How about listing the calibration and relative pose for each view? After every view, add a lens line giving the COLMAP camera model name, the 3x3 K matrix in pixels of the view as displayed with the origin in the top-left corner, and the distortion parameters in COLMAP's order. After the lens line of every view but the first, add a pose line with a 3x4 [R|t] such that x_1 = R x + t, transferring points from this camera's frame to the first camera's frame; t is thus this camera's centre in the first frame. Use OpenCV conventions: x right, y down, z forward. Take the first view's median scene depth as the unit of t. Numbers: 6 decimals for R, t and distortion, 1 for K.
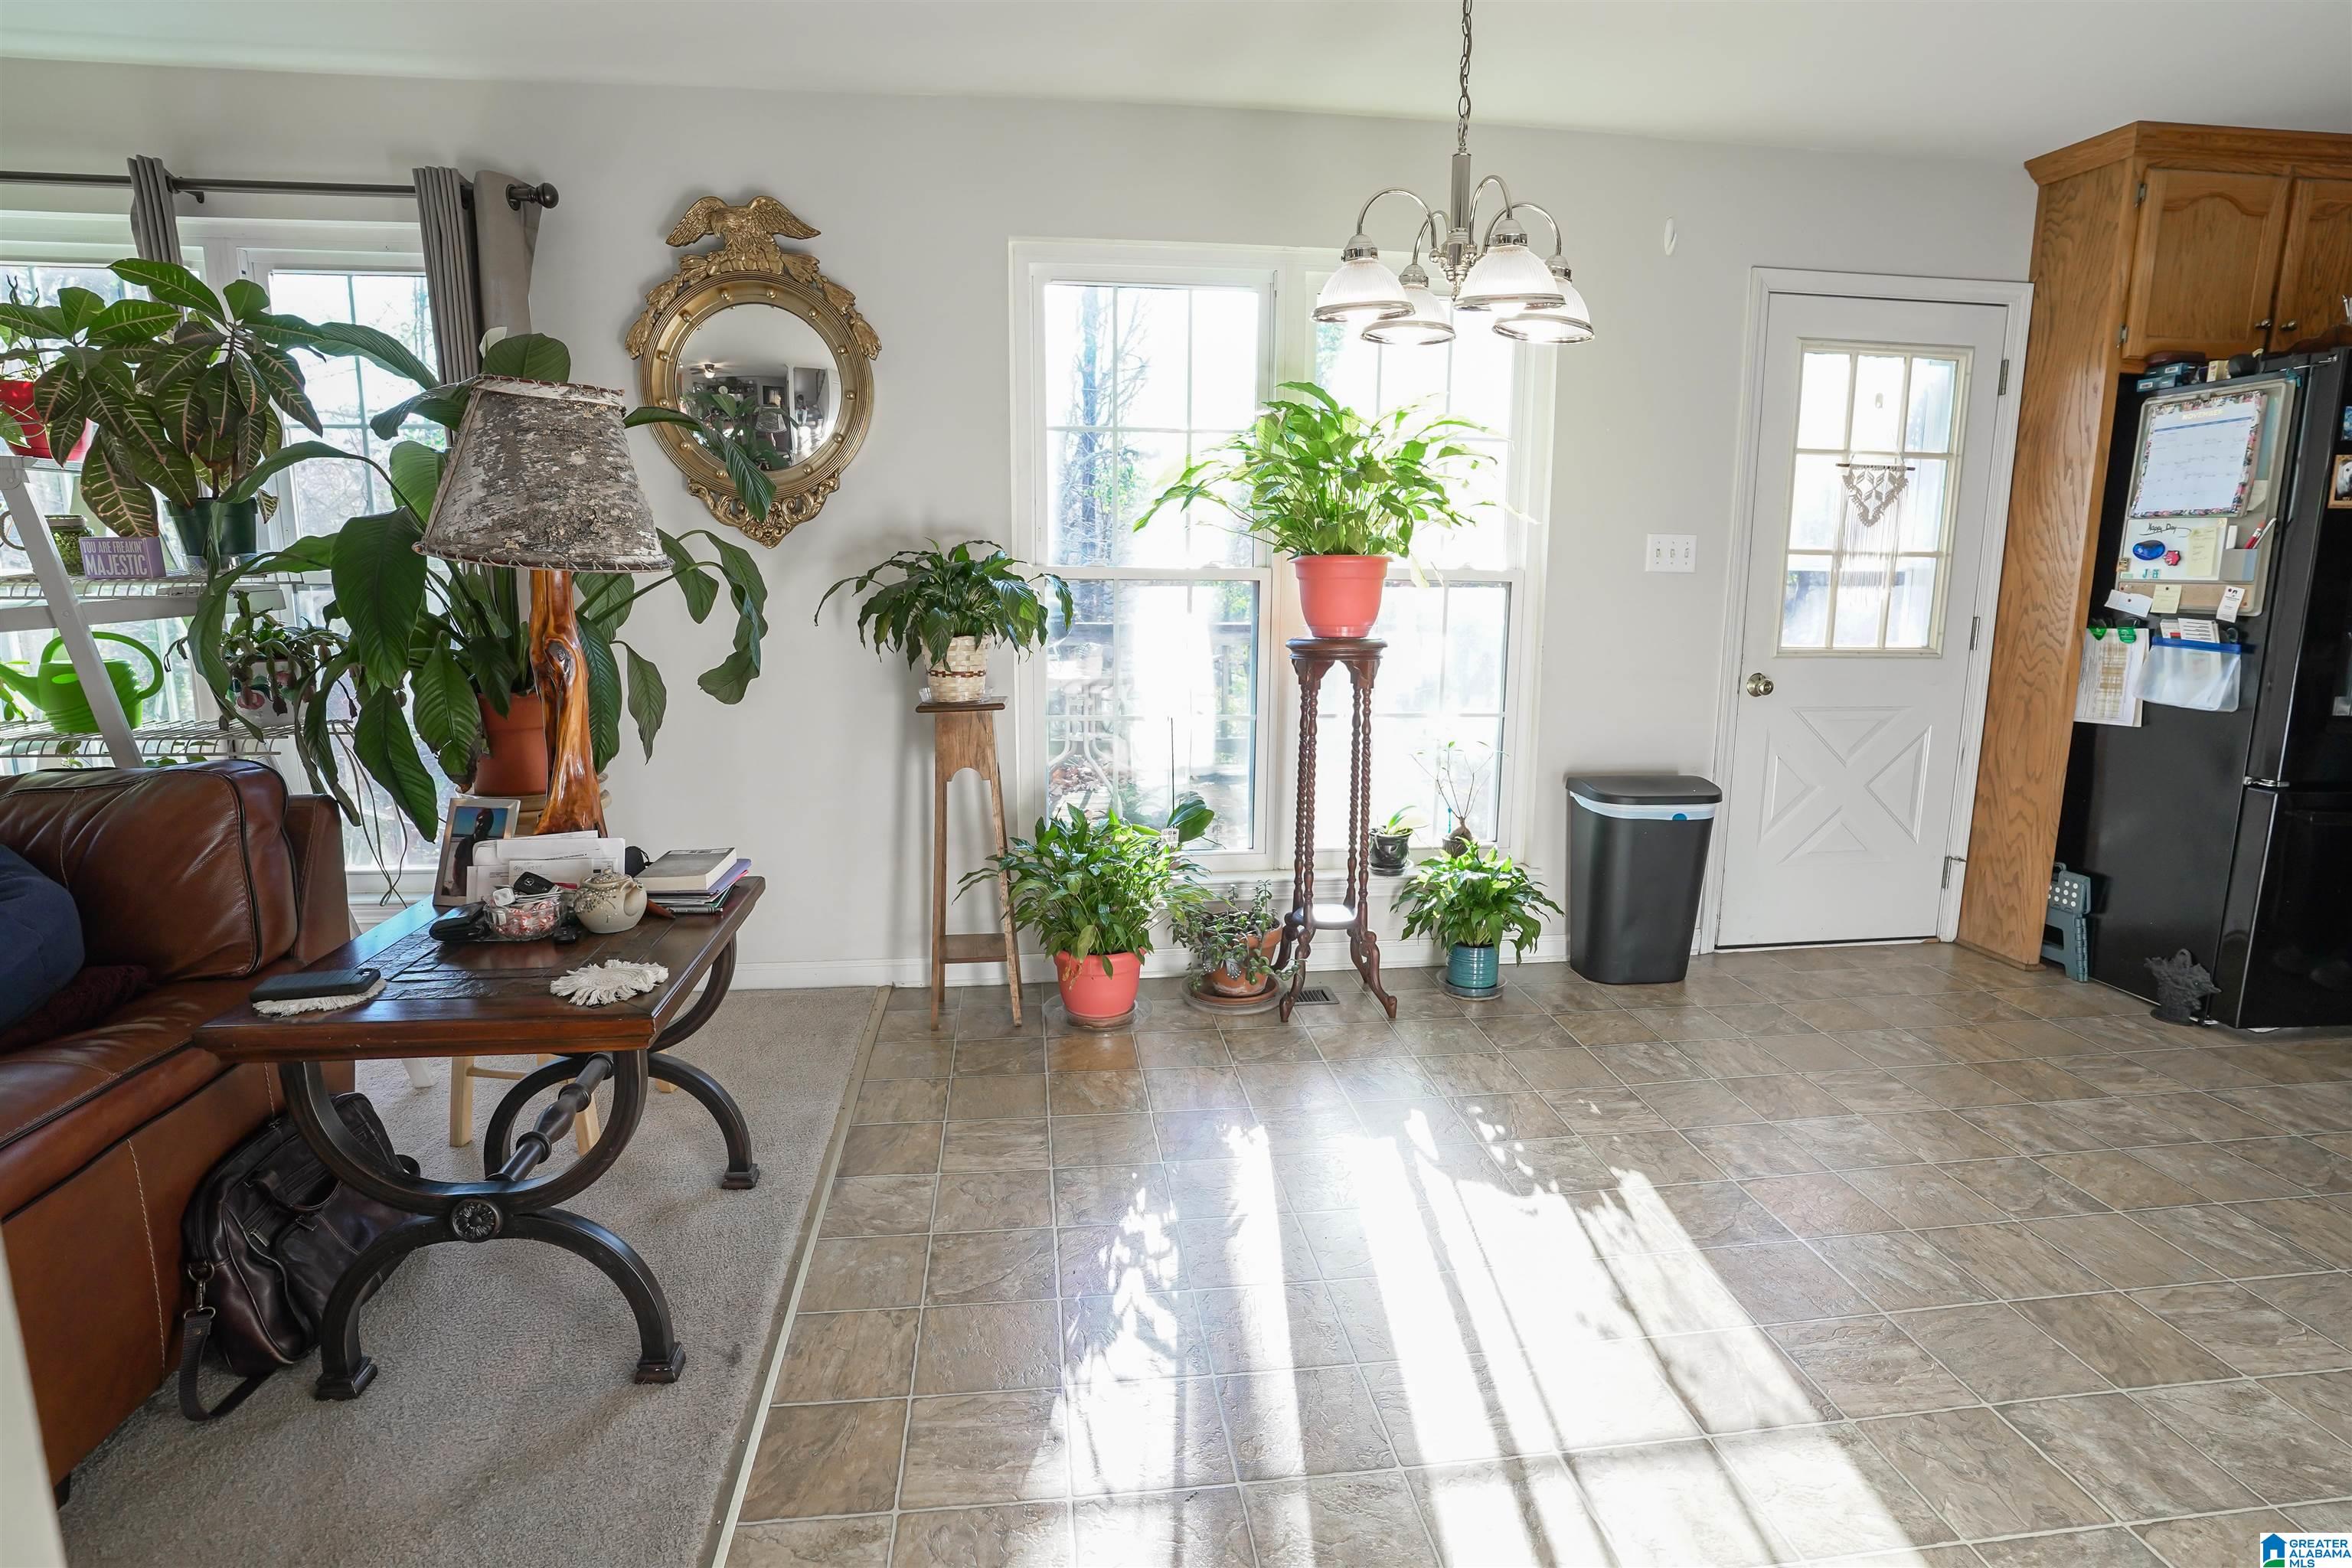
lens RADIAL K [[1198.3, 0, 1195.2], [0, 1198.3, 782.6], [0, 0, 1]] dist [-0.085927, 0.041676]
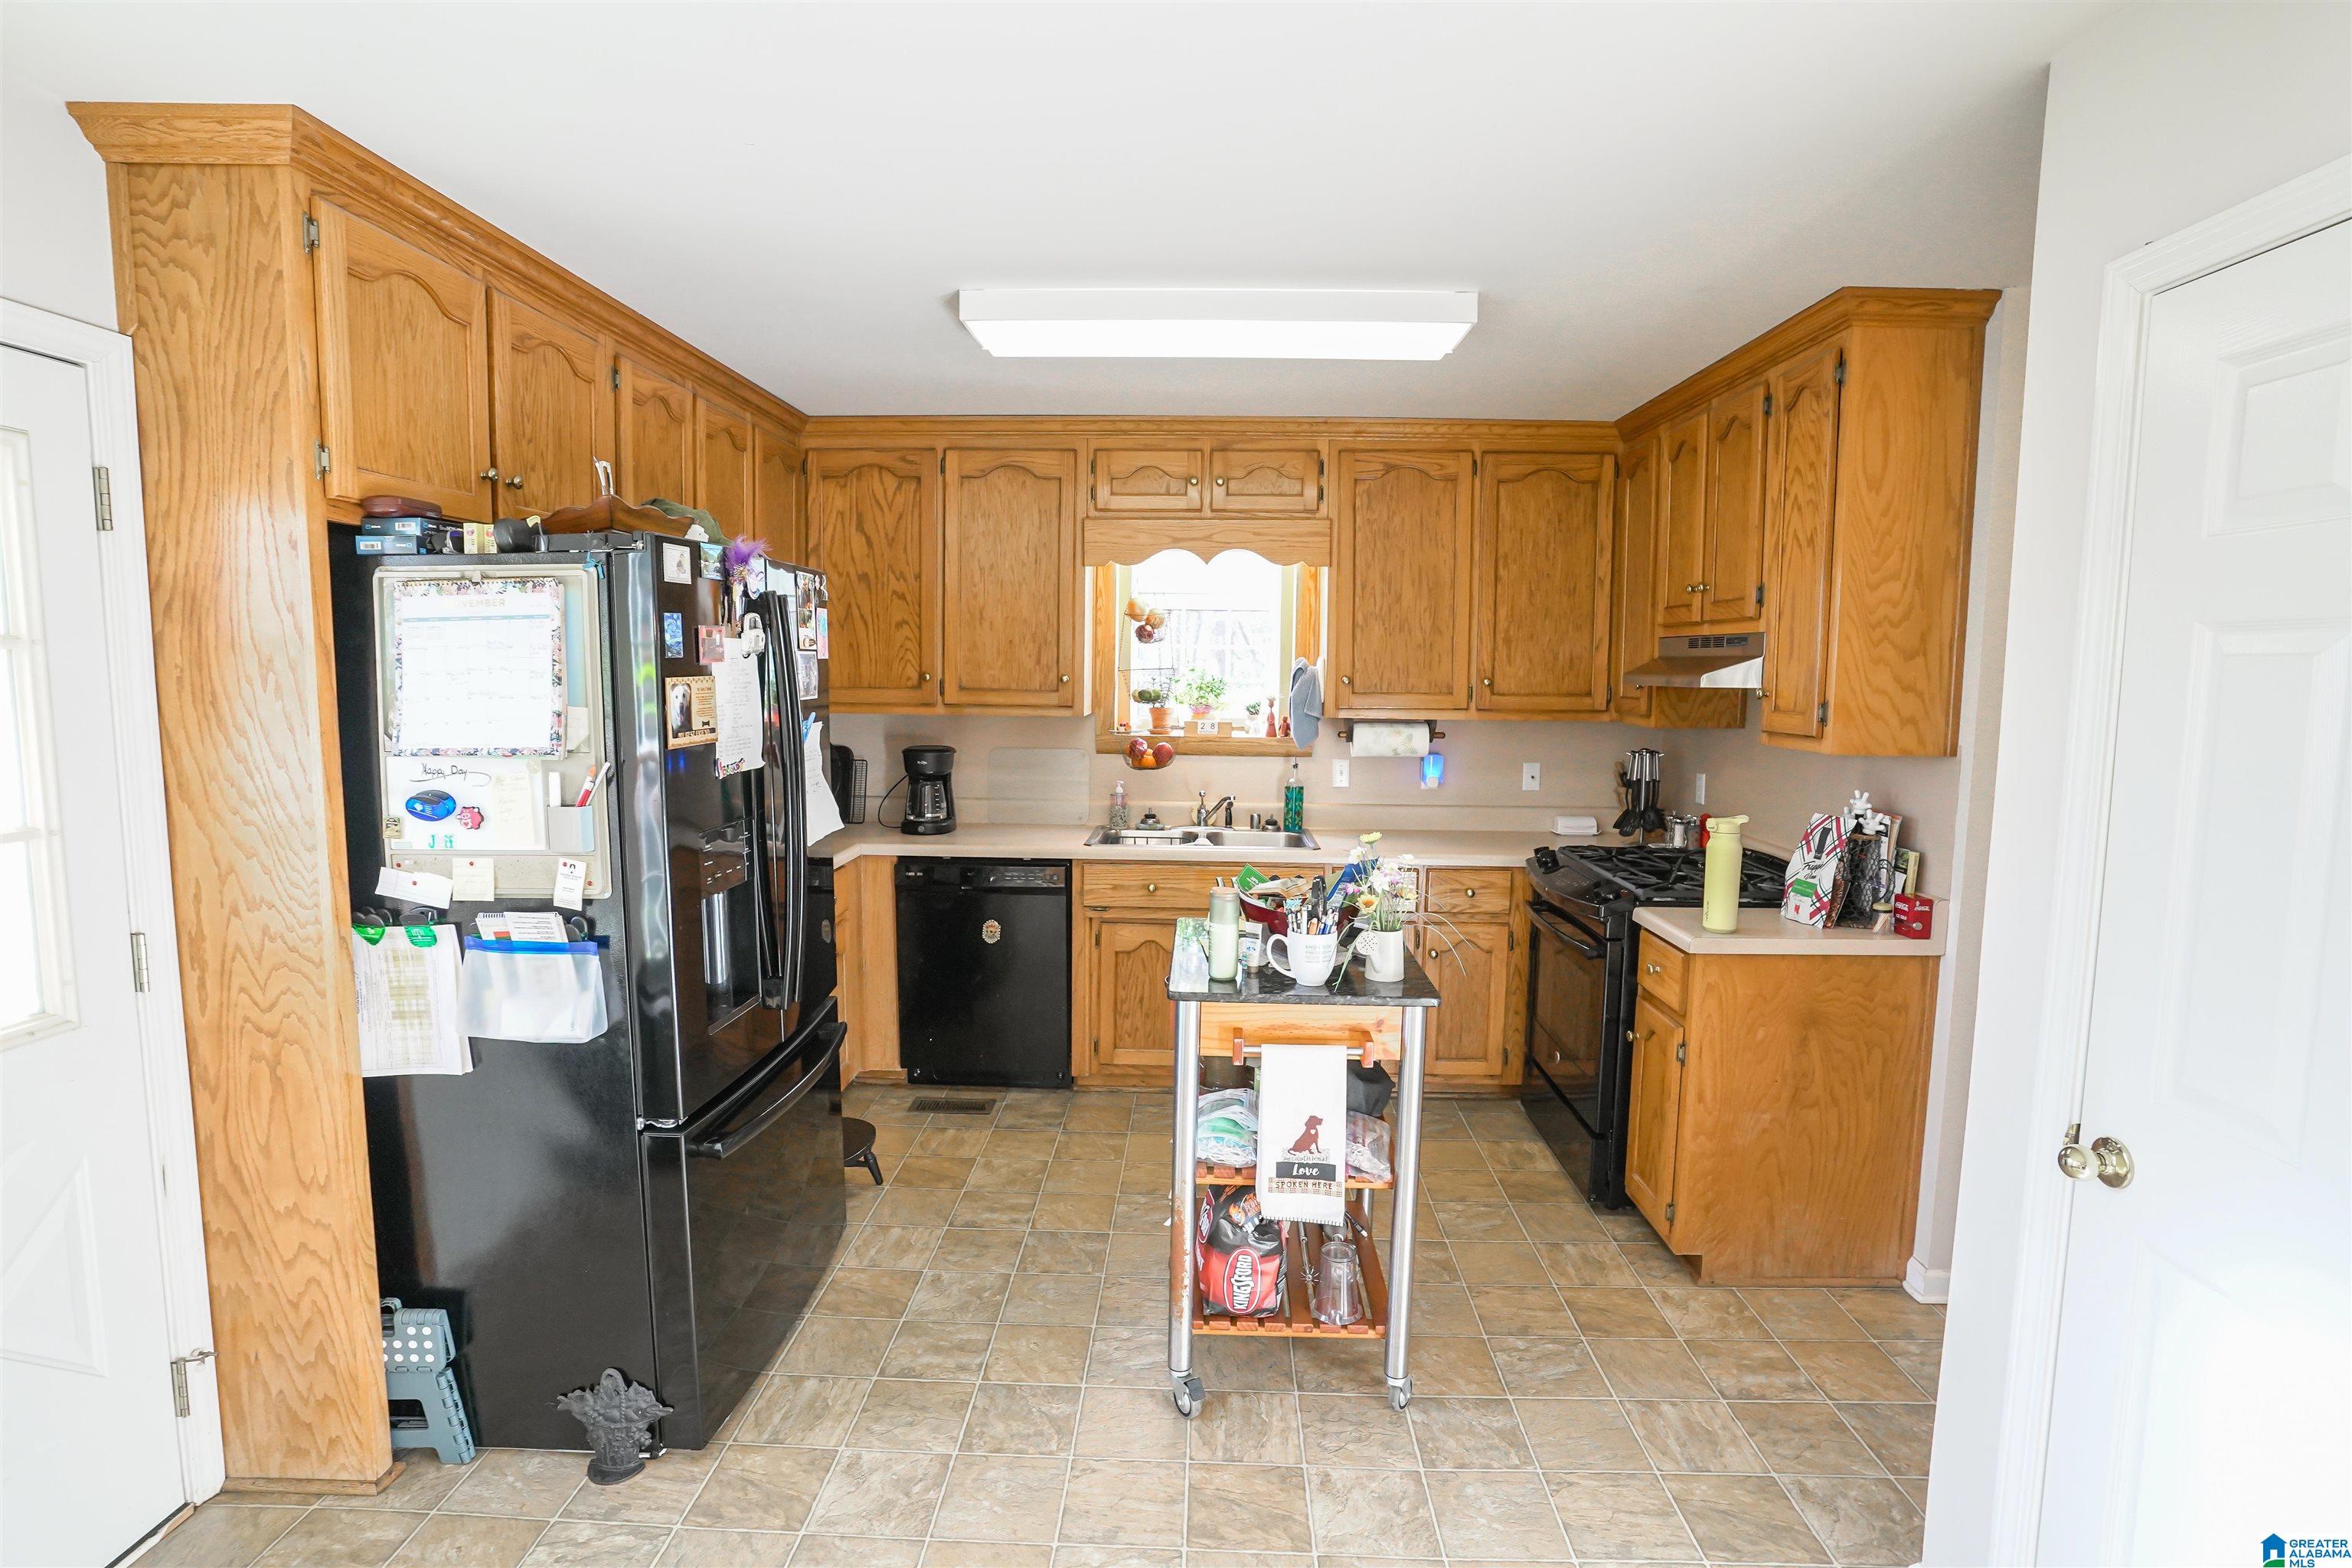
lens RADIAL K [[1198.3, 0, 1195.2], [0, 1198.3, 782.6], [0, 0, 1]] dist [-0.085927, 0.041676]
pose [[0.165643, -0.100230, 0.981079, 0.267528], [0.180444, 0.981108, 0.069767, -0.180096], [-0.969537, 0.165473, 0.180599, 0.466014]]
